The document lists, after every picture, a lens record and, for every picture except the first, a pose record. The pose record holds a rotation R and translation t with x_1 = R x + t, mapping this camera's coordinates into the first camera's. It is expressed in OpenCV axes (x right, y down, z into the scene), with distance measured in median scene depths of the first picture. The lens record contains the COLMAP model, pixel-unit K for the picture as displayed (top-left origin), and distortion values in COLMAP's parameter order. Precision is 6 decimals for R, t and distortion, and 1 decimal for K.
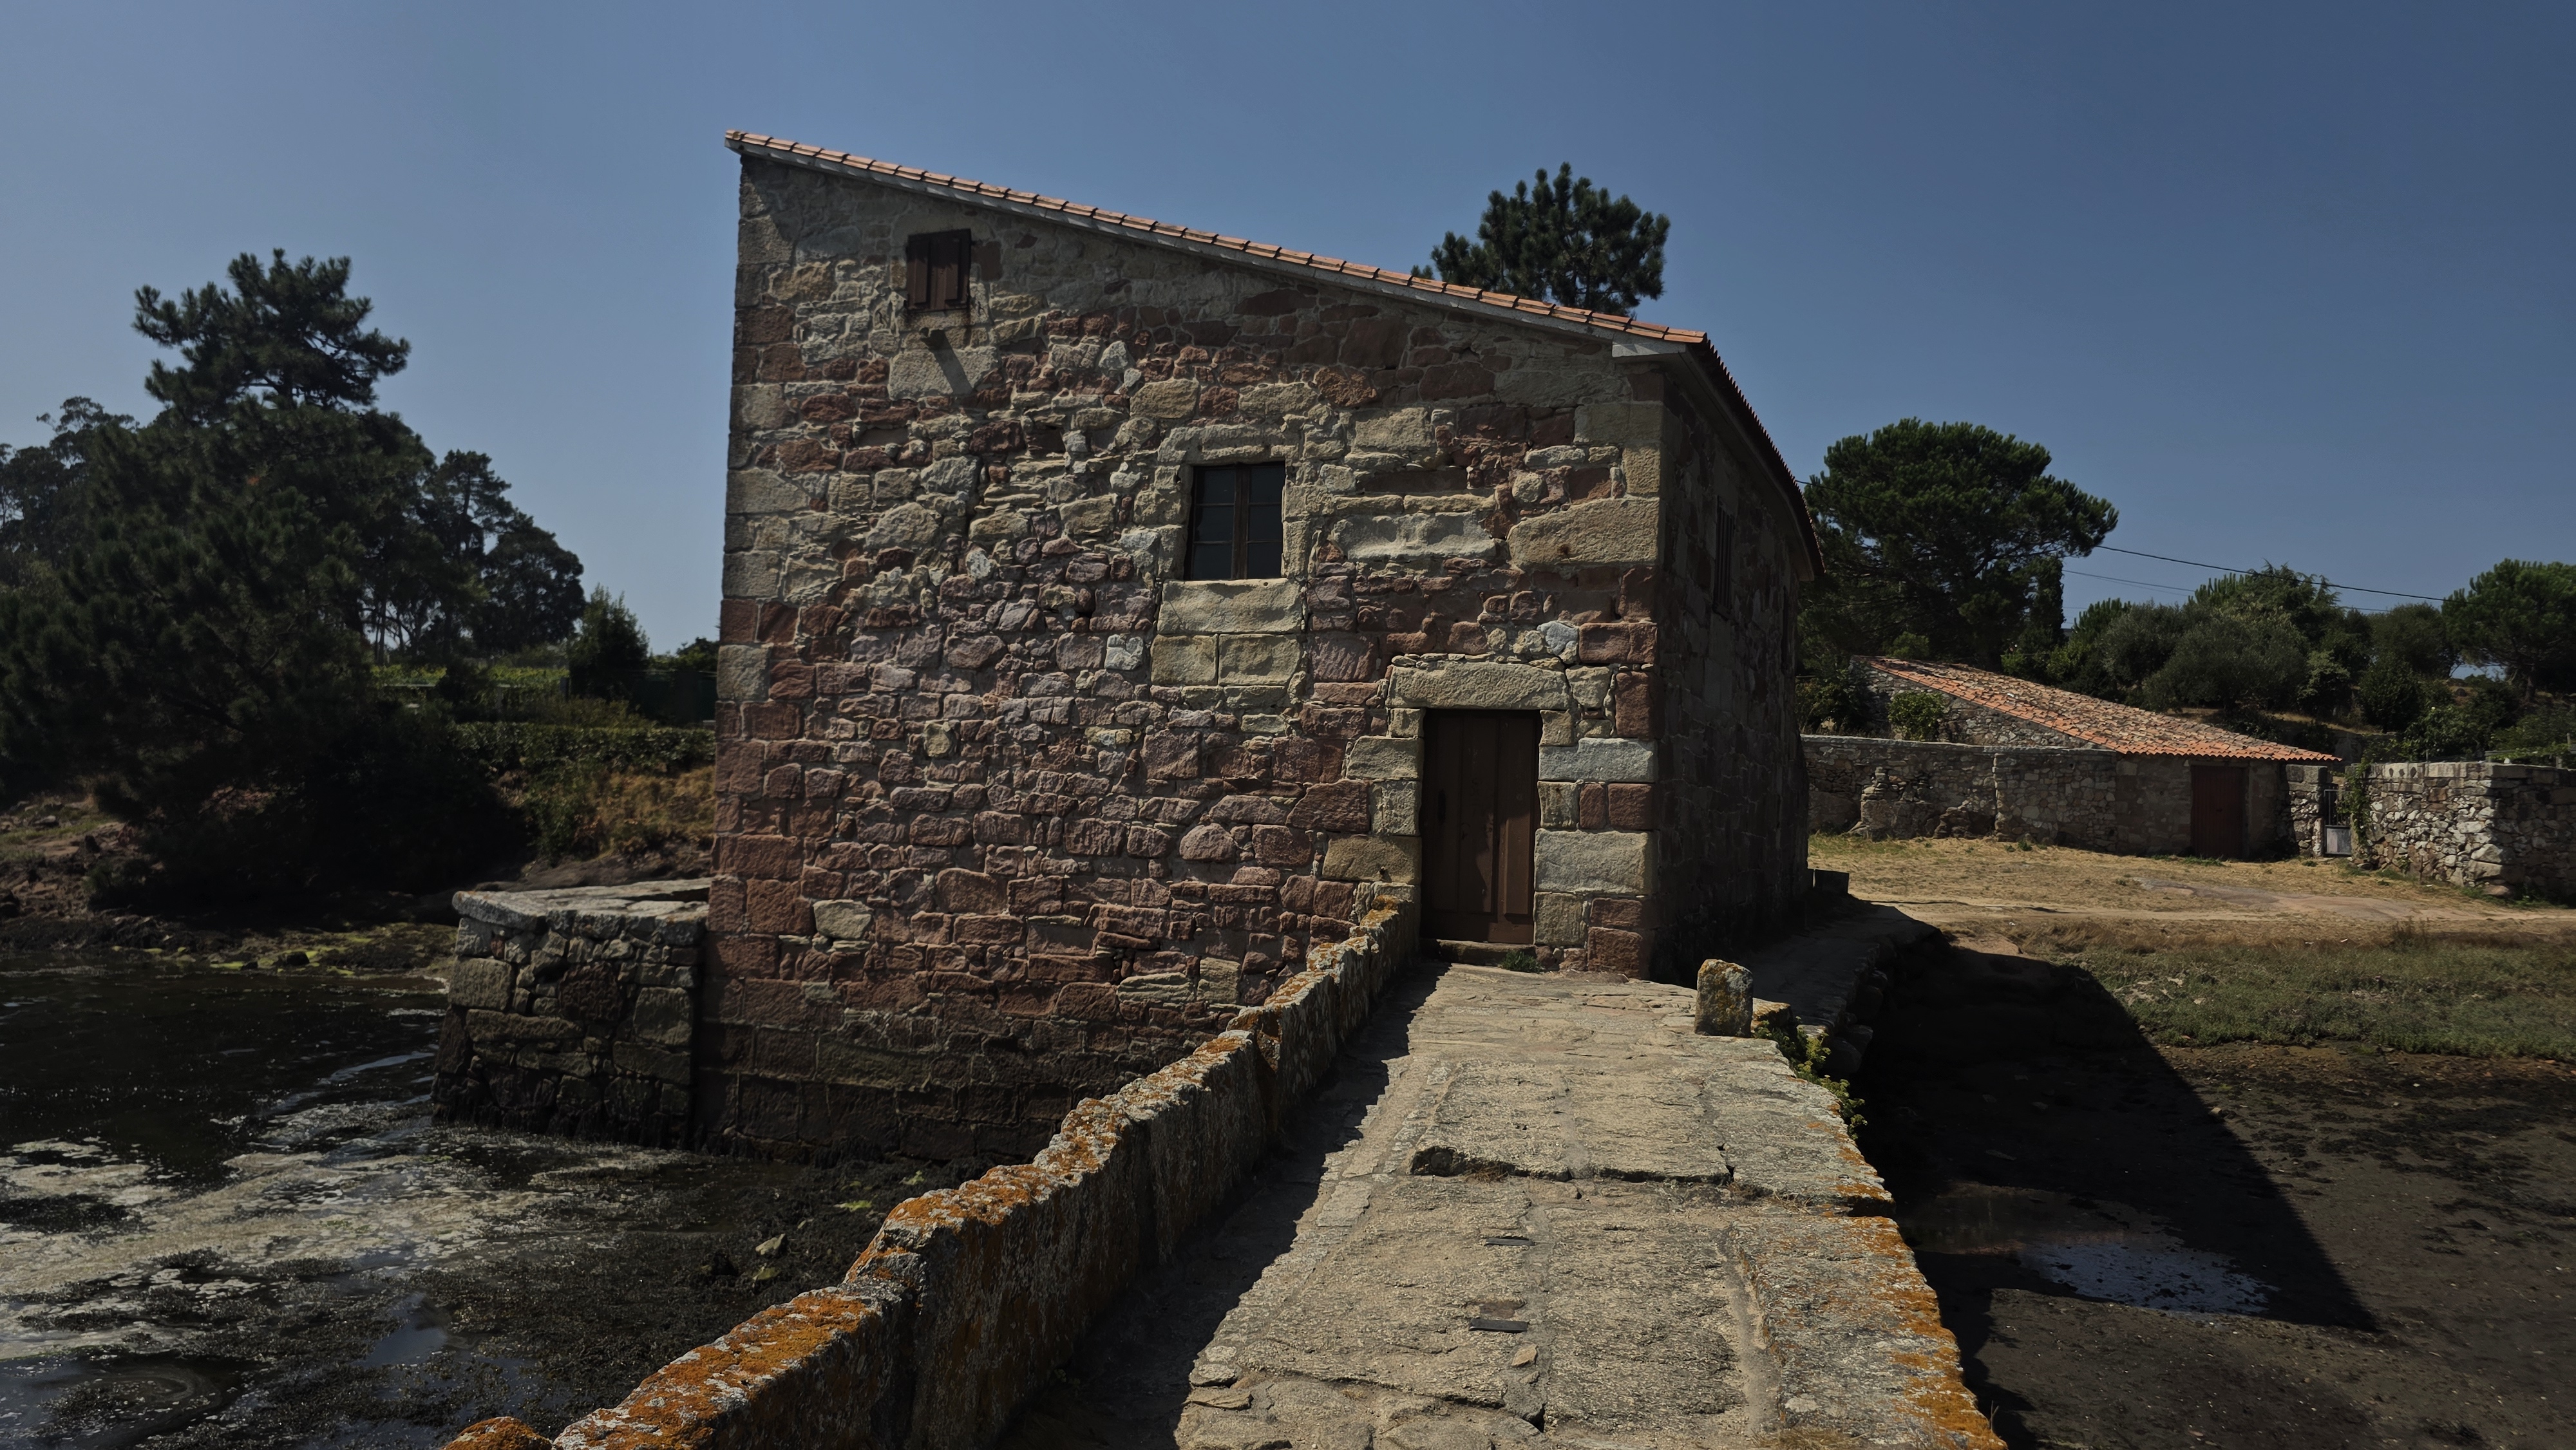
lens RADIAL K [[1748.0, 0, 1307.1], [0, 1748.0, 732.3], [0, 0, 1]] dist [0.090365, -0.004333]
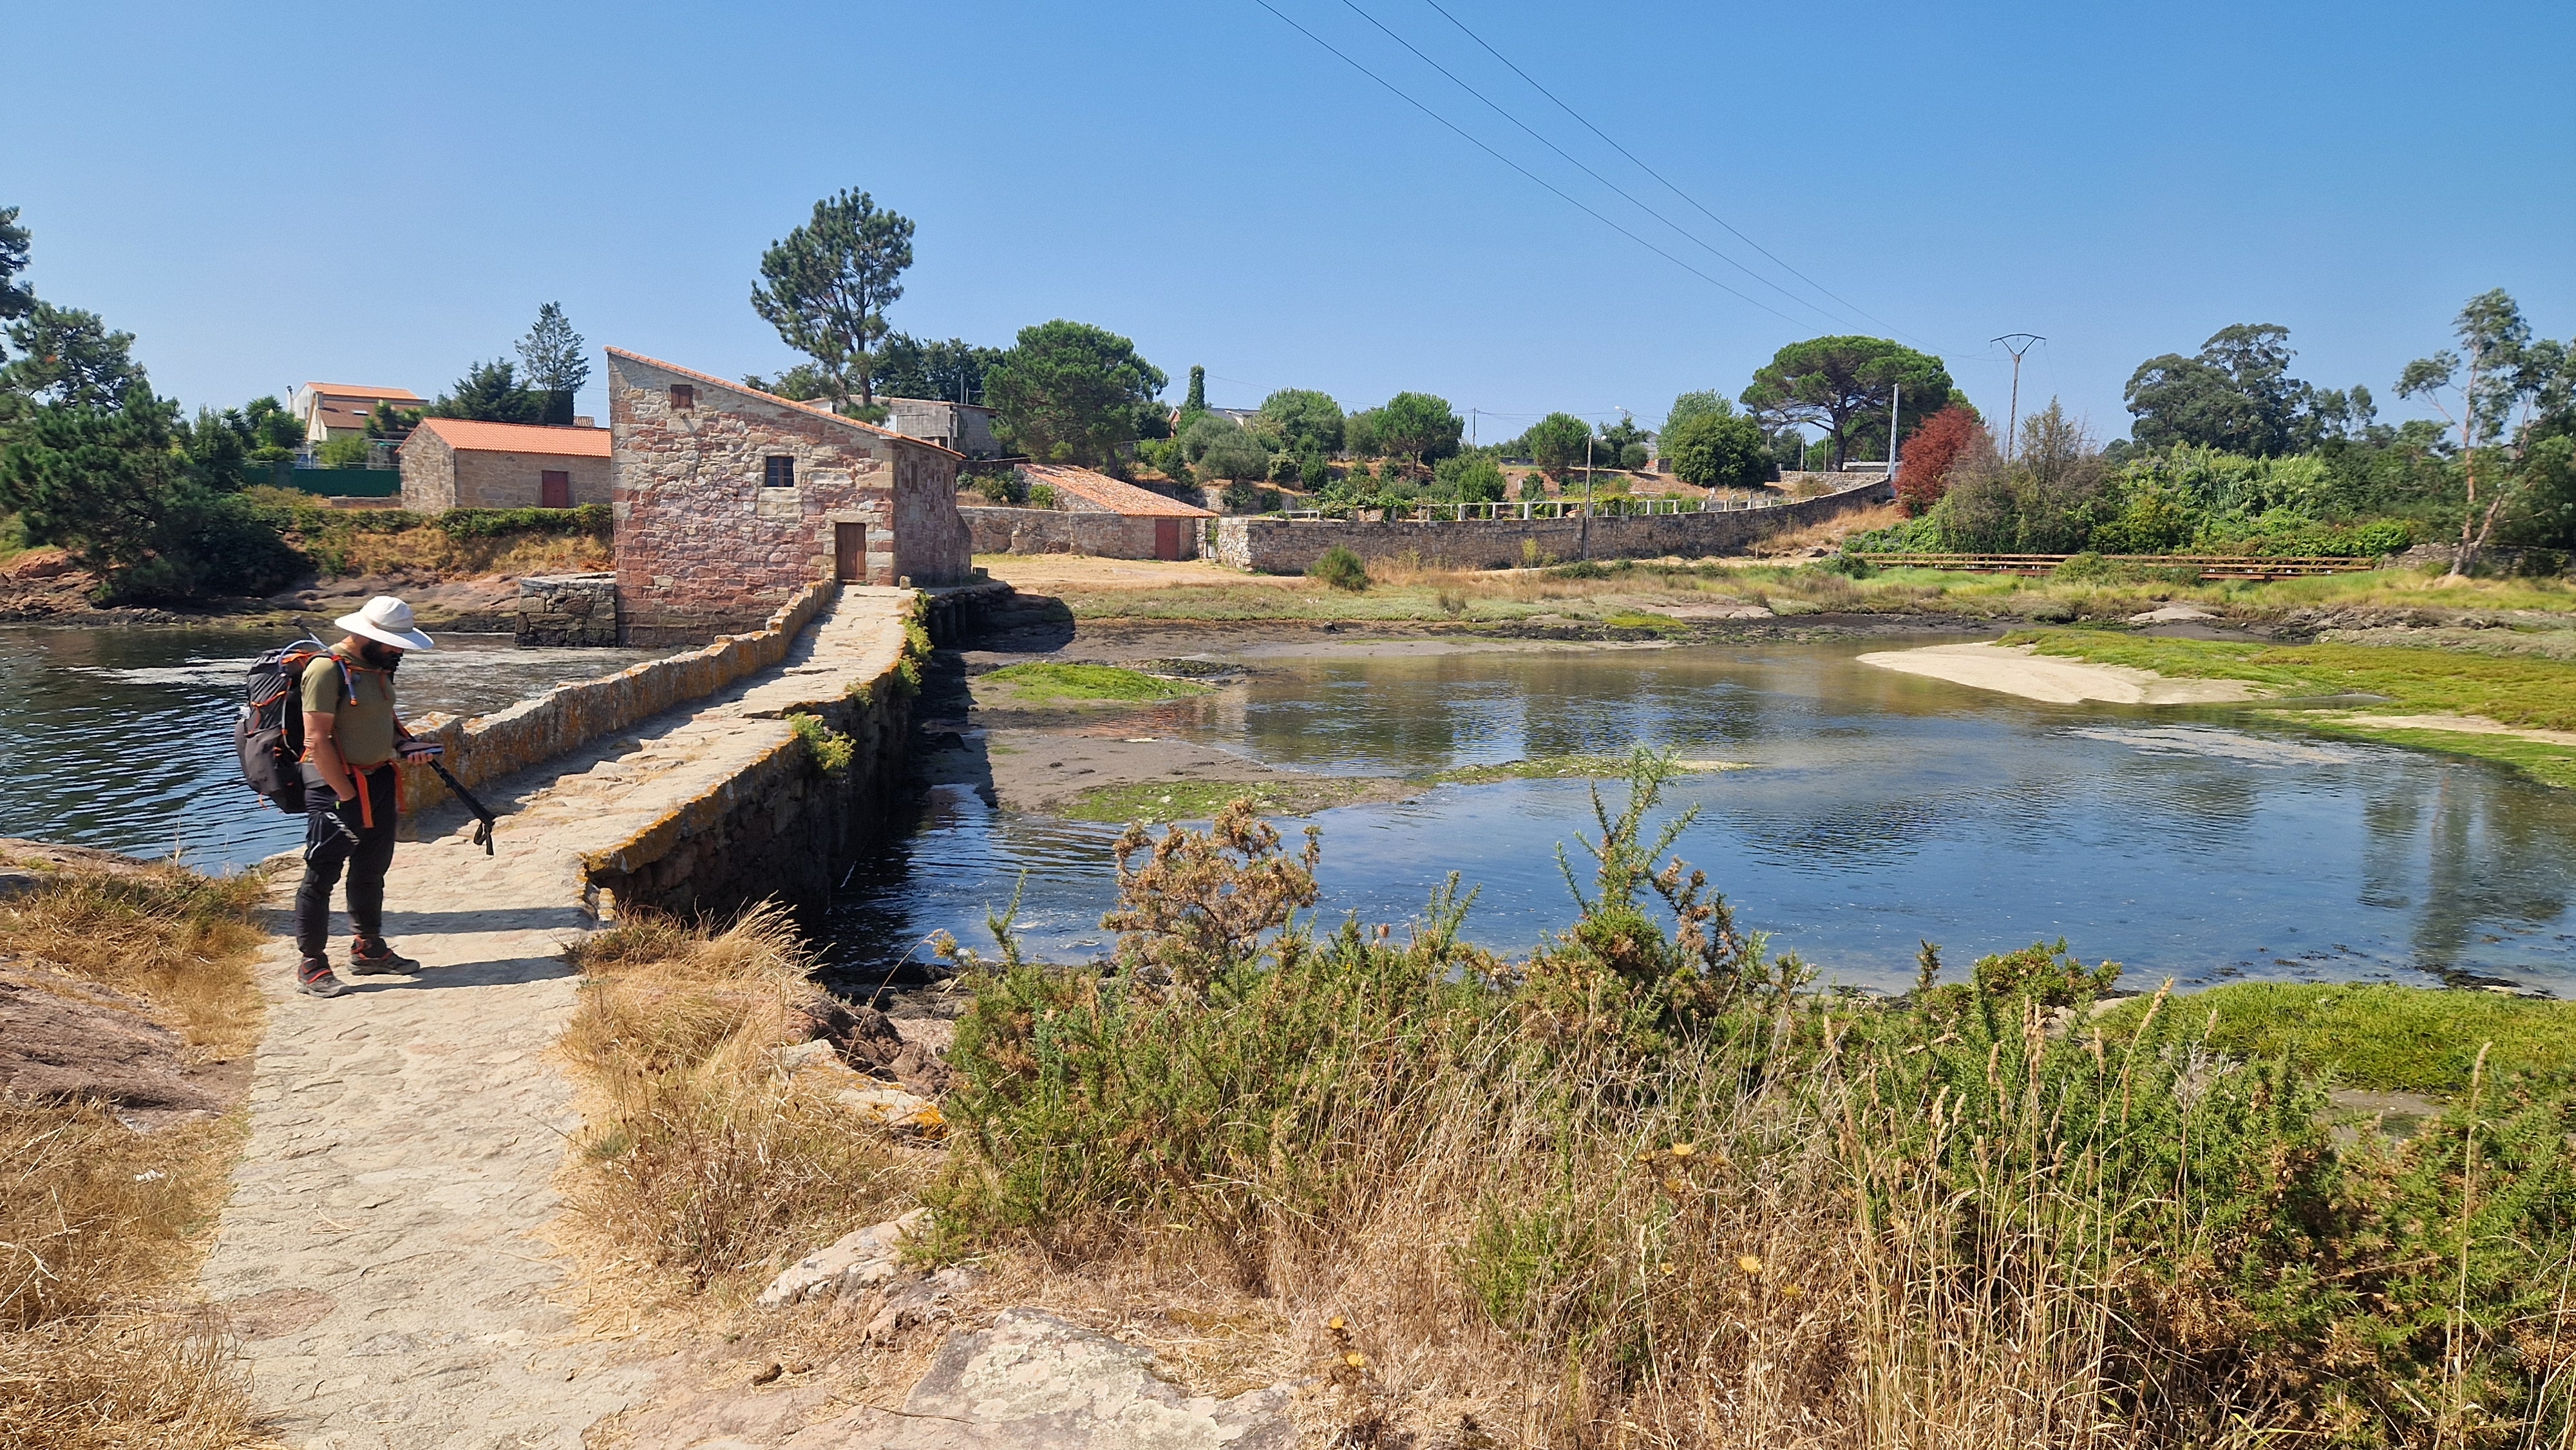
lens RADIAL K [[1742.1, 0, 1295.3], [0, 1742.1, 707.7], [0, 0, 1]] dist [0.099304, 0.000080]
pose [[0.928660, -0.055615, 0.366738, -0.405341], [0.003807, 0.990073, 0.140502, -0.137926], [-0.370911, -0.129083, 0.919653, -2.808261]]
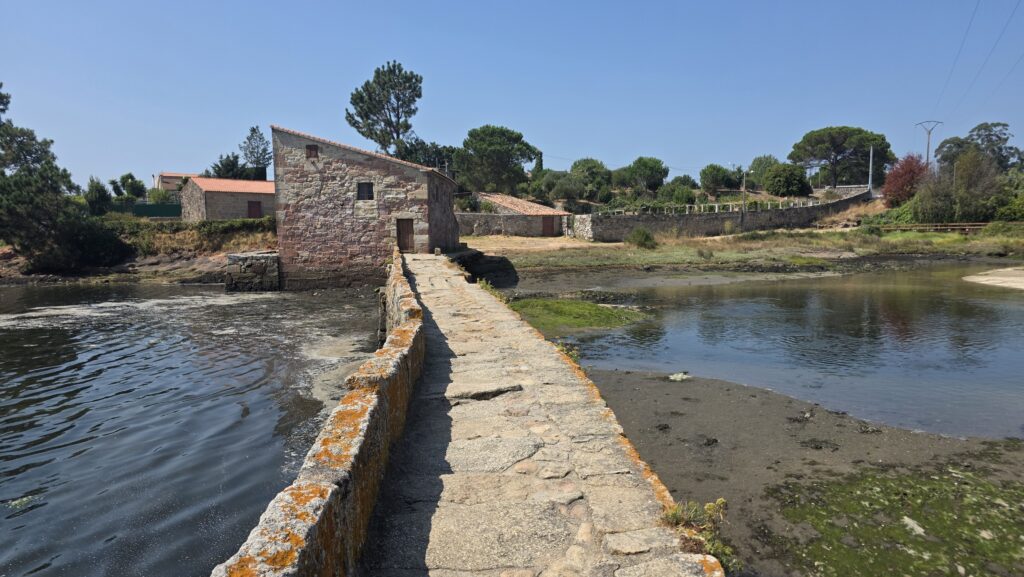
lens RADIAL K [[694.9, 0, 519.6], [0, 694.9, 291.4], [0, 0, 1]] dist [0.090365, -0.004333]
pose [[0.945945, -0.072599, 0.316096, -0.342039], [0.032255, 0.990851, 0.131049, -0.069098], [-0.322718, -0.113769, 0.939633, -1.688807]]
